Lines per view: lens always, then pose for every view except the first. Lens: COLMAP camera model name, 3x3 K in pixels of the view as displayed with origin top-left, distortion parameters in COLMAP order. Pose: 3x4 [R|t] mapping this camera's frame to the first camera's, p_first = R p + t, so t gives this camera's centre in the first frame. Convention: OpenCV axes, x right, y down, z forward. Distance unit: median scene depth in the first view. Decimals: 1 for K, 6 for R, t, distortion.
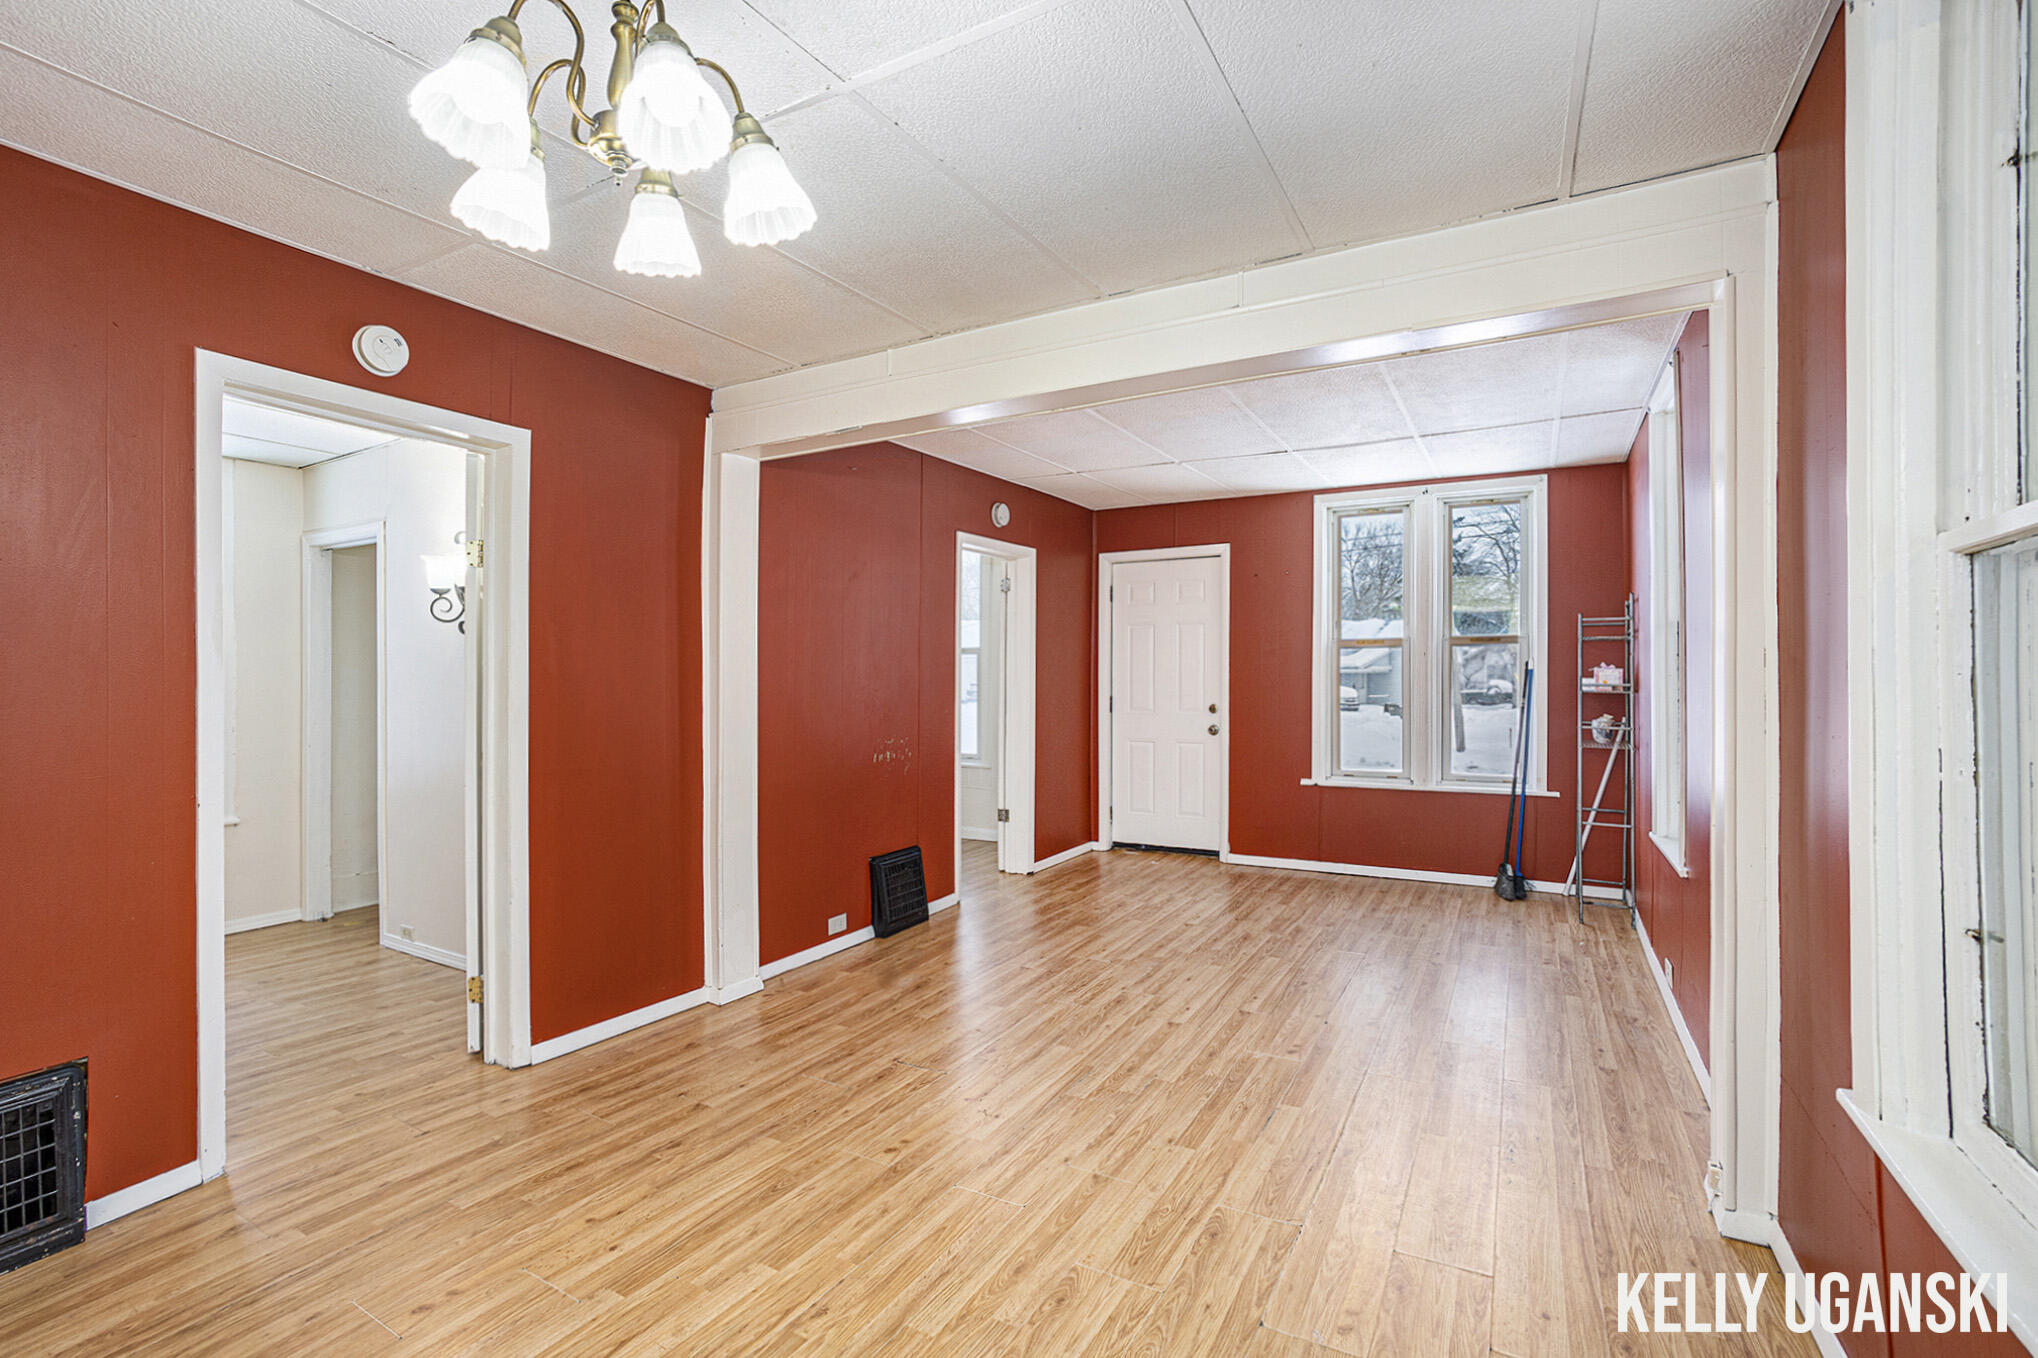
lens RADIAL K [[932.2, 0, 1019.1], [0, 932.2, 682.7], [0, 0, 1]] dist [-0.026339, 0.000019]
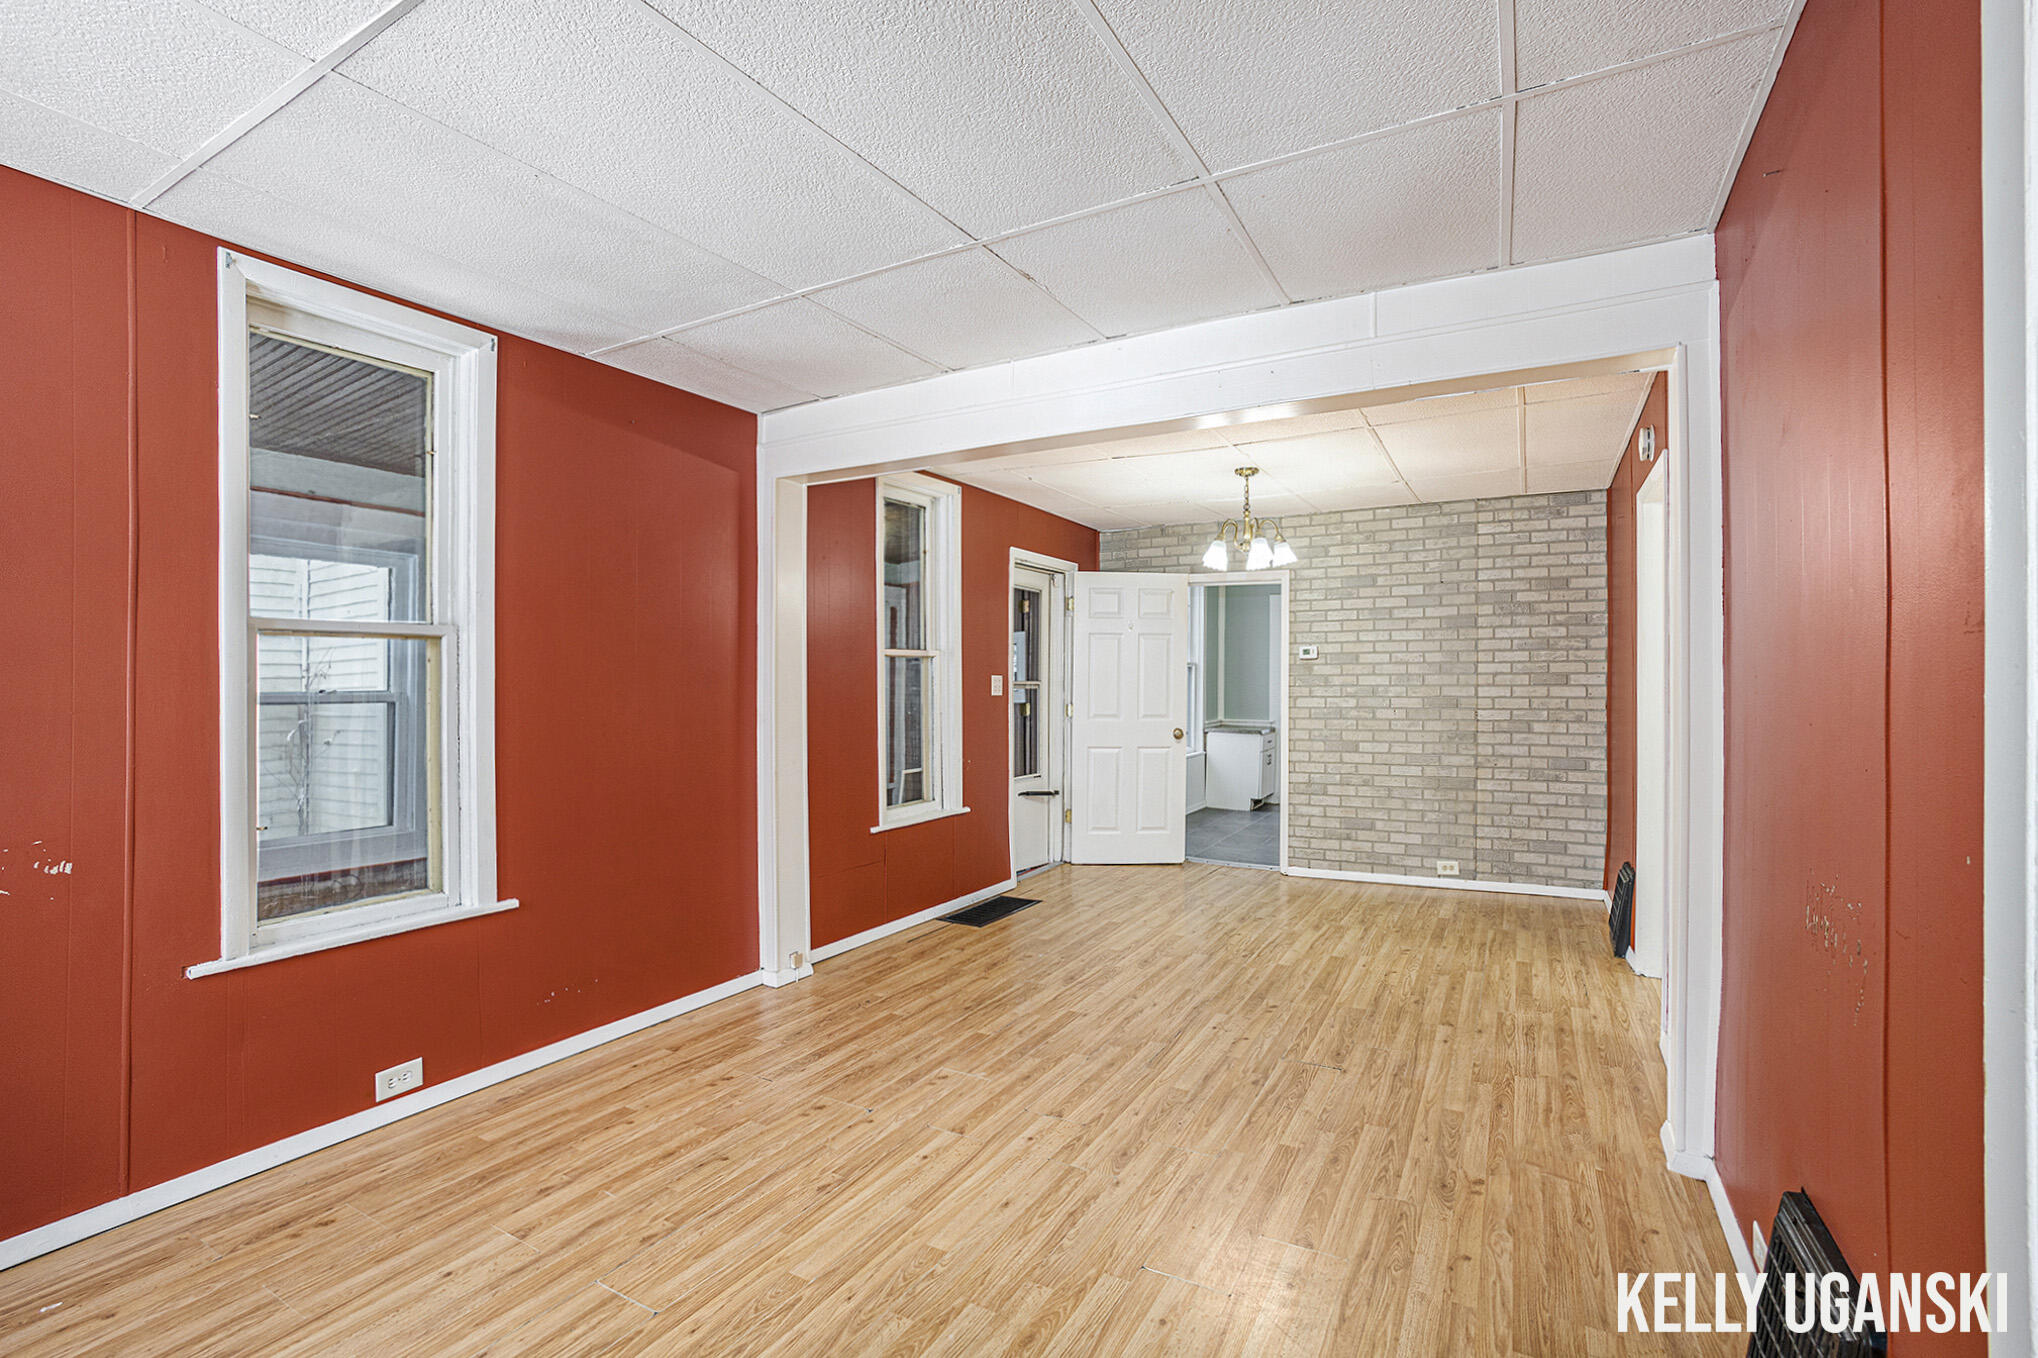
lens RADIAL K [[932.2, 0, 1018.4], [0, 932.2, 677.7], [0, 0, 1]] dist [-0.026339, 0.000019]
pose [[-0.999994, 0.001397, -0.003150, 0.236020], [0.001414, 0.999984, -0.005422, -0.014831], [0.003142, -0.005427, -0.999980, 2.127806]]
